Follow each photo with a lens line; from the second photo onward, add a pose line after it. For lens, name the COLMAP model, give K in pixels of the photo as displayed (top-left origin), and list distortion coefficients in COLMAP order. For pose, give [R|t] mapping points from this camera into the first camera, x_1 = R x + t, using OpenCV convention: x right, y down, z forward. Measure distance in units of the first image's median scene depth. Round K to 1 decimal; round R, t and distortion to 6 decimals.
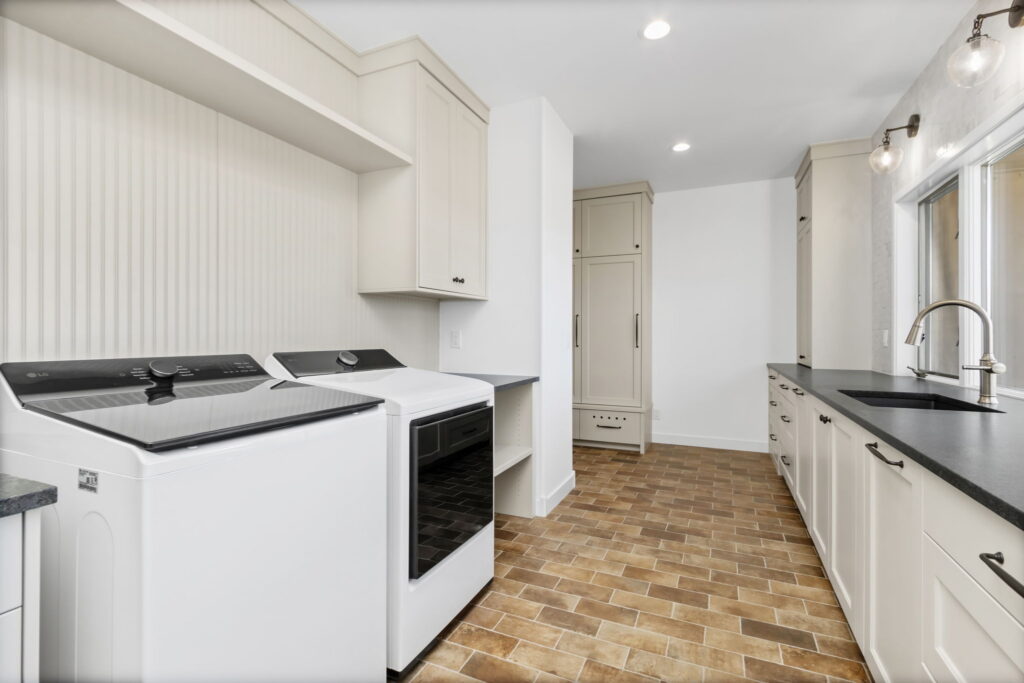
lens RADIAL K [[476.9, 0, 510.4], [0, 476.9, 336.9], [0, 0, 1]] dist [-0.001159, -0.000132]
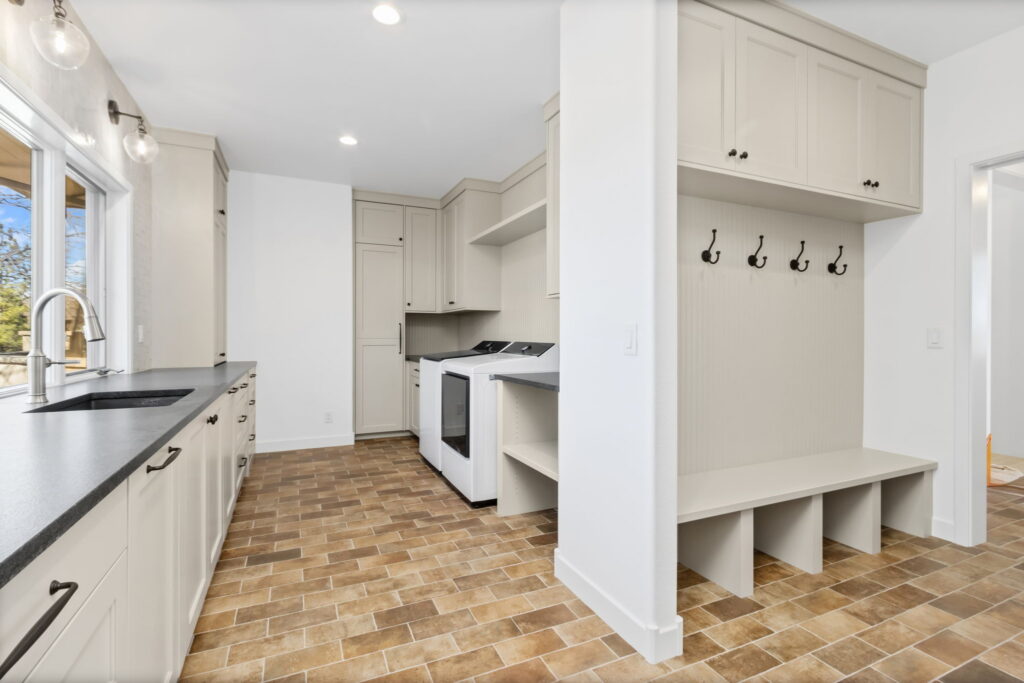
lens RADIAL K [[476.9, 0, 511.4], [0, 476.9, 338.3], [0, 0, 1]] dist [-0.001159, -0.000132]
pose [[-0.661761, 0.000401, -0.749715, 0.859068], [-0.004533, 0.999979, 0.004536, 0.001490], [0.749701, 0.006401, -0.661746, 1.819670]]
